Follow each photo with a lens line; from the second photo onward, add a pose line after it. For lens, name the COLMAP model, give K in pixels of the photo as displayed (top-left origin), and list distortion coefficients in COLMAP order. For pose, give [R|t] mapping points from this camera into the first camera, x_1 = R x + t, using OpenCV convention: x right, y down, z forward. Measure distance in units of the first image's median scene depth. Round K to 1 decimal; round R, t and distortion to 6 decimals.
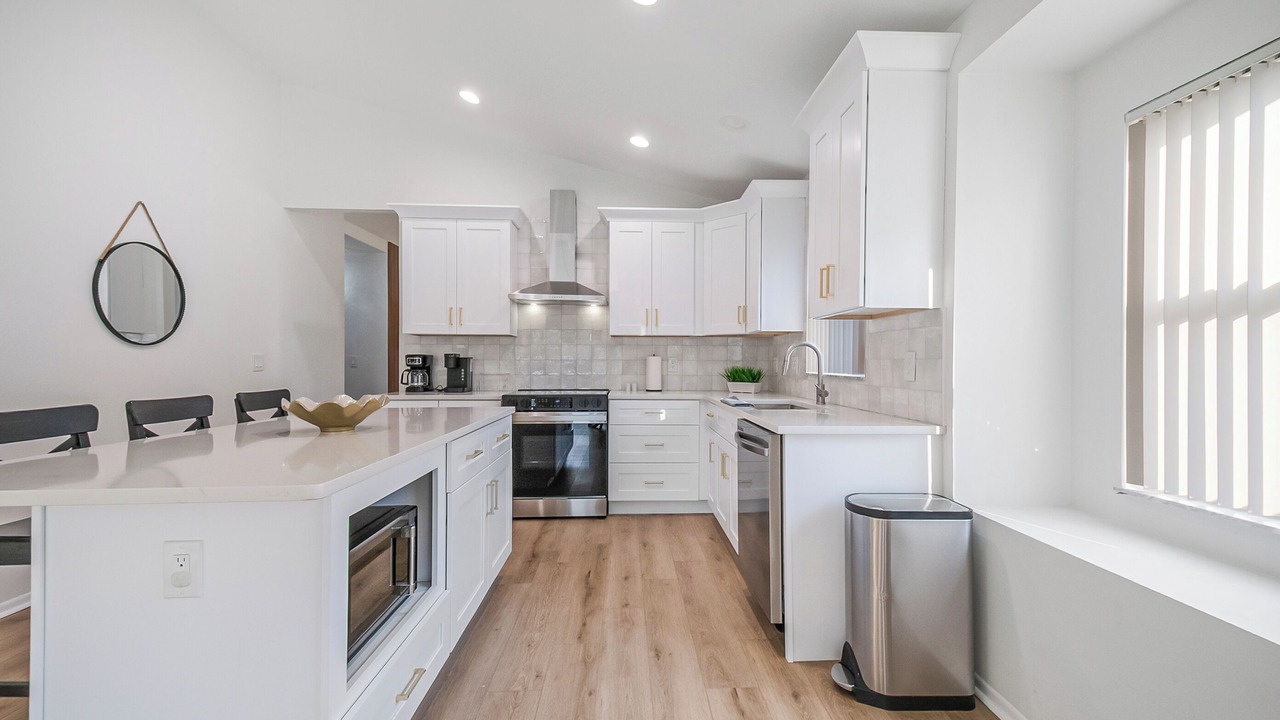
lens RADIAL K [[551.7, 0, 640.0], [0, 551.7, 360.0], [0, 0, 1]] dist [0.006681, 0.000076]
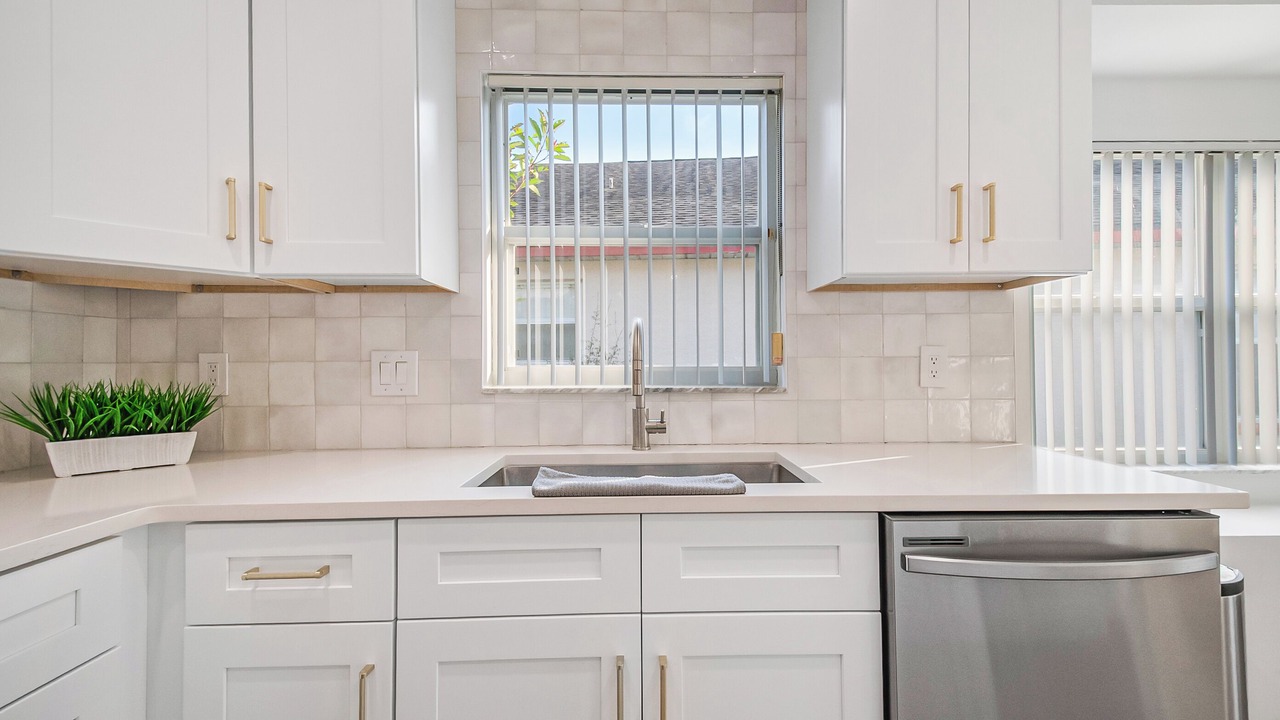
lens RADIAL K [[559.0, 0, 653.0], [0, 559.0, 356.6], [0, 0, 1]] dist [0.030392, -0.000082]
pose [[0.016524, 0.007307, 0.999837, -0.128014], [0.002864, 0.999969, -0.007355, 0.001444], [-0.999859, 0.002985, 0.016502, 0.794579]]
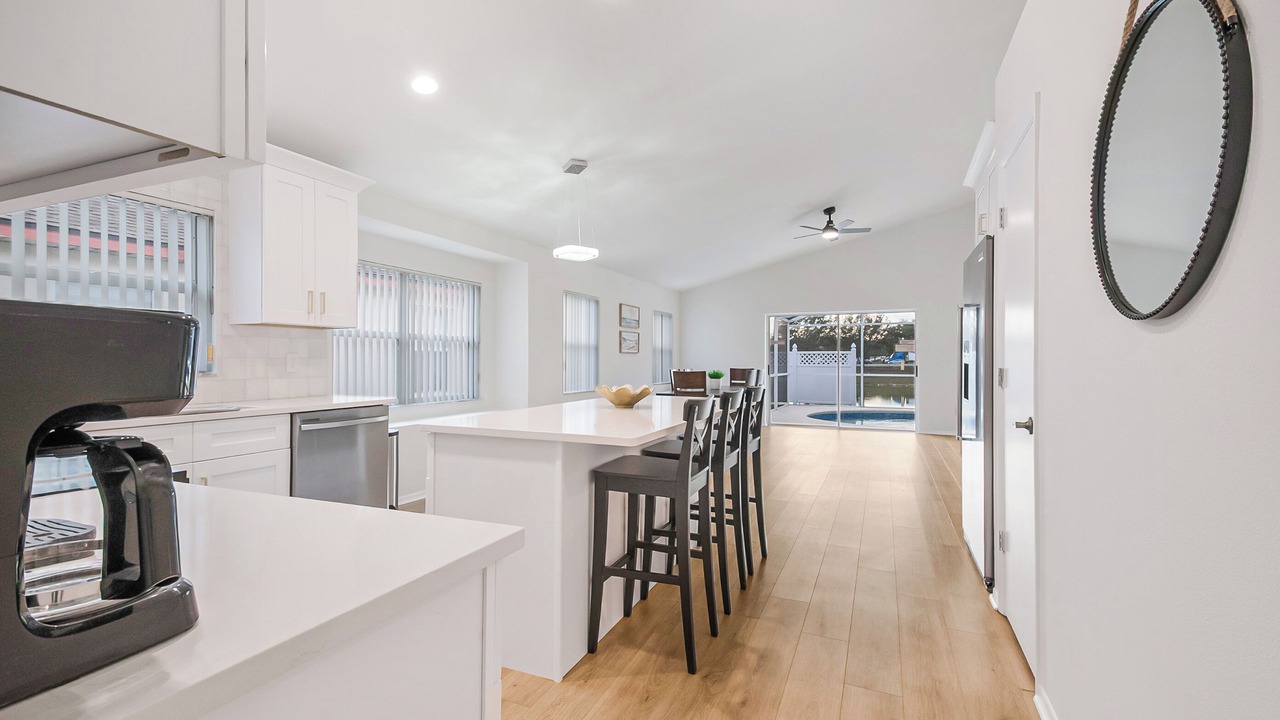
lens RADIAL K [[551.7, 0, 640.0], [0, 551.7, 360.0], [0, 0, 1]] dist [0.006681, 0.000076]
pose [[-0.896909, 0.000439, 0.442214, -0.621910], [-0.000242, 0.999999, -0.001484, 0.003306], [-0.442214, -0.001438, -0.896908, 1.160515]]
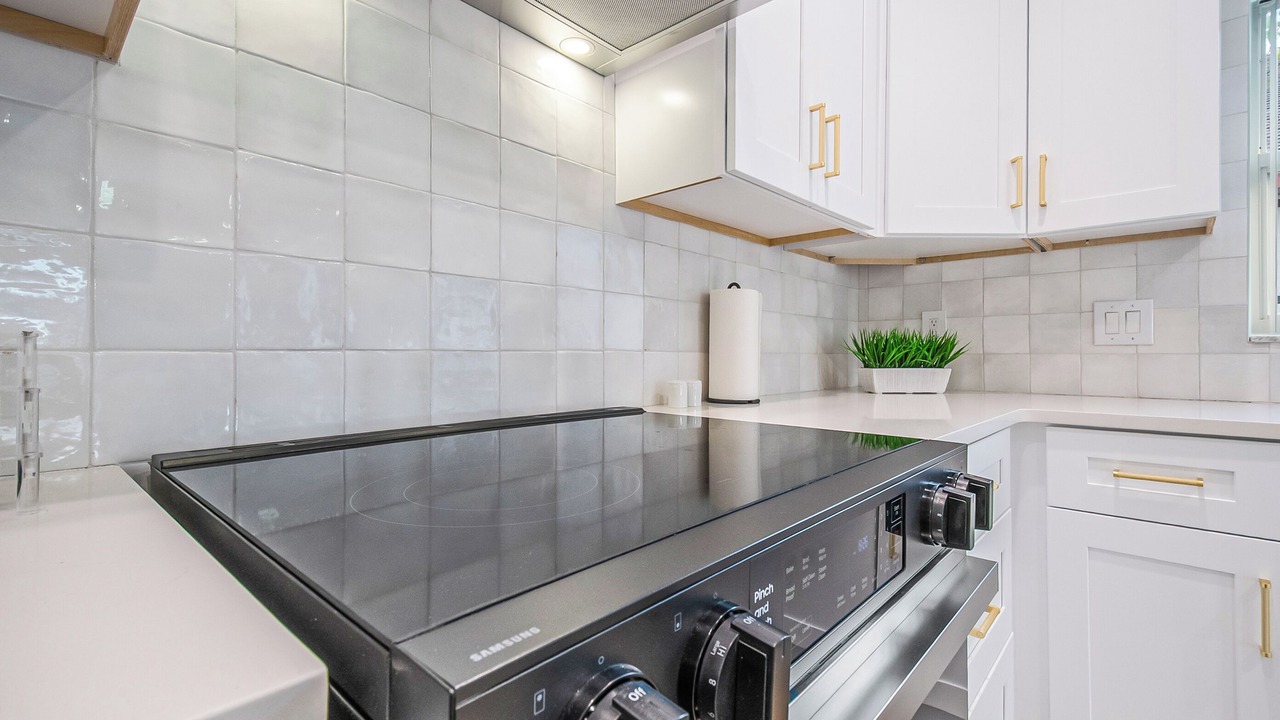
lens RADIAL K [[563.5, 0, 641.9], [0, 563.5, 351.1], [0, 0, 1]] dist [0.002373, 0.000006]
pose [[0.709337, 0.001232, 0.704869, -0.267686], [-0.002323, 0.999997, 0.000589, 0.031663], [-0.704866, -0.002055, 0.709337, 0.945131]]
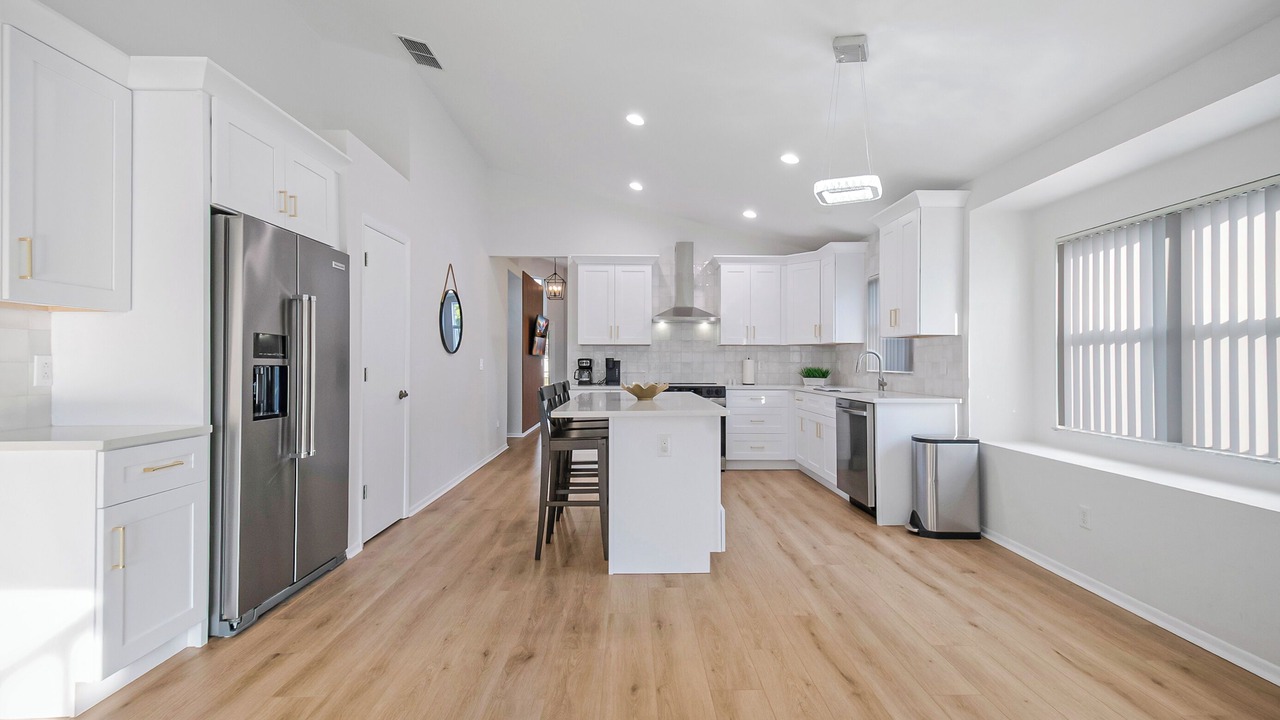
lens RADIAL K [[541.5, 0, 634.4], [0, 541.5, 355.1], [0, 0, 1]] dist [-0.000446, -0.000211]
pose [[0.999458, -0.001483, -0.032892, -0.253419], [0.001149, 0.999948, -0.010162, -0.004995], [0.032905, 0.010119, 0.999407, -0.436732]]
